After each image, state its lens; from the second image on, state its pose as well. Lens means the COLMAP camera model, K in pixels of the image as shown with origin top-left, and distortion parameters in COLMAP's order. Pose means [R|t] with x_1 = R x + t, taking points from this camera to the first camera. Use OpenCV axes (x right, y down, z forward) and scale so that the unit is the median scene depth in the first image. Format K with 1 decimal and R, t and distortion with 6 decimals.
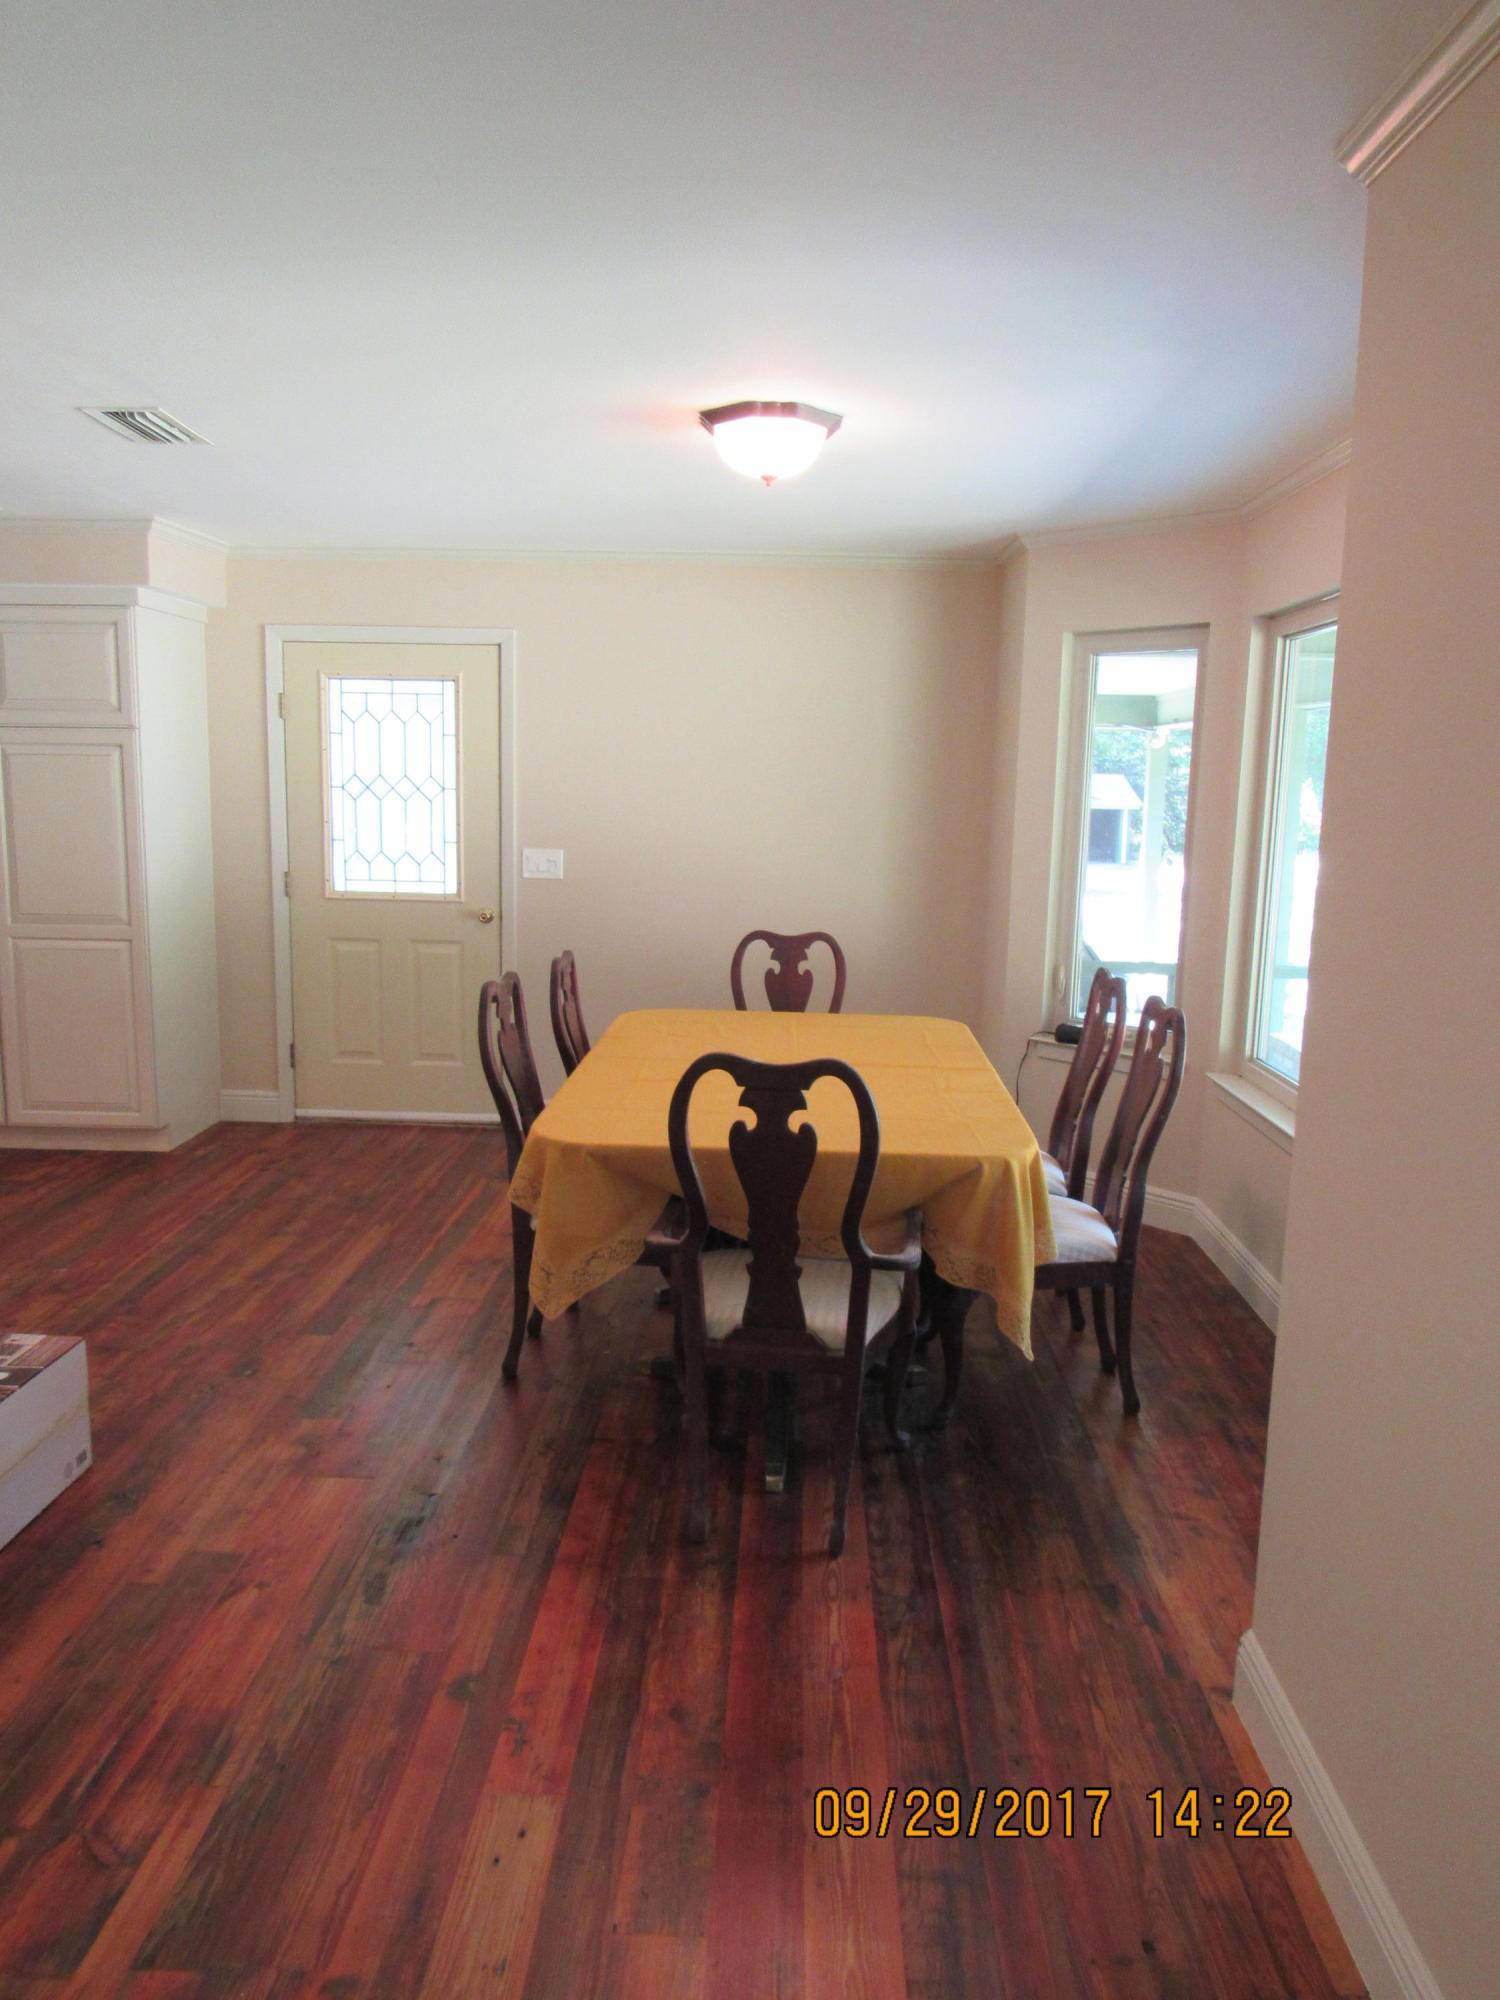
lens RADIAL K [[1426.3, 0, 750.5], [0, 1426.3, 998.2], [0, 0, 1]] dist [-0.030440, 0.009596]
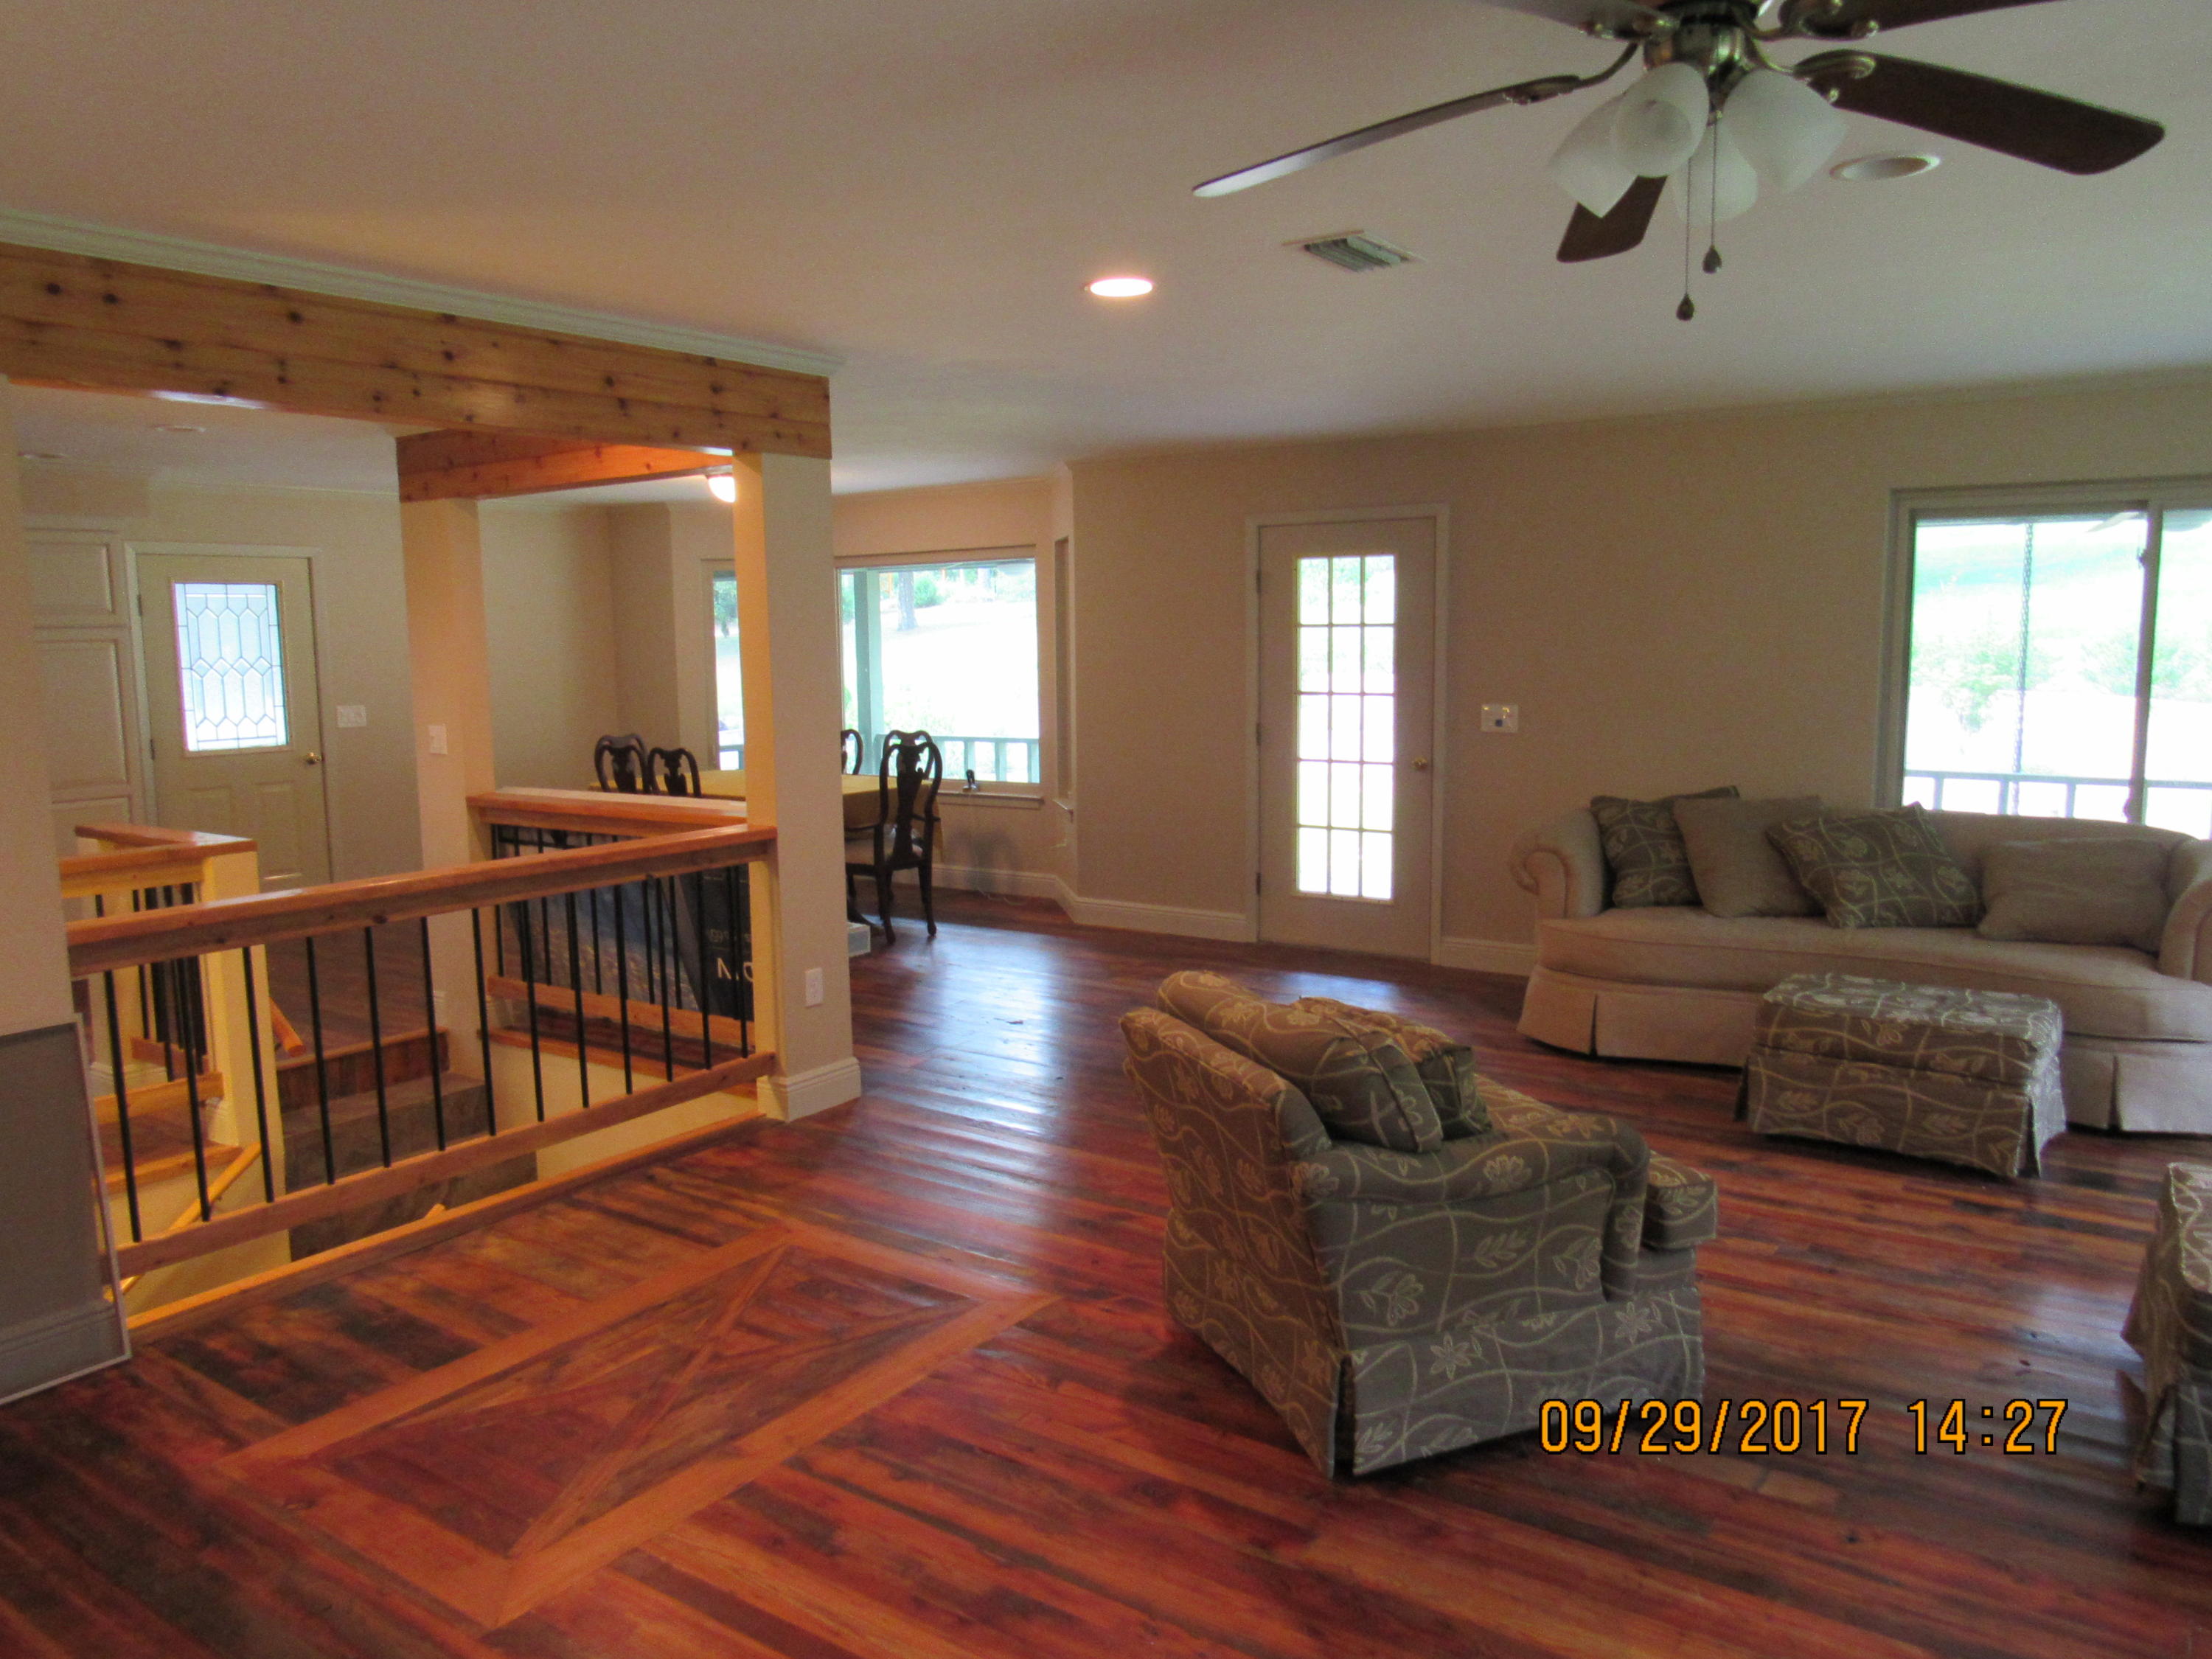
lens RADIAL K [[1577.5, 0, 1108.1], [0, 1577.5, 832.0], [0, 0, 1]] dist [-0.030440, 0.009596]
pose [[0.552590, -0.138218, 0.821912, -1.004261], [0.162131, 0.985141, 0.056663, 0.047595], [-0.817531, 0.101946, 0.566789, -0.436478]]
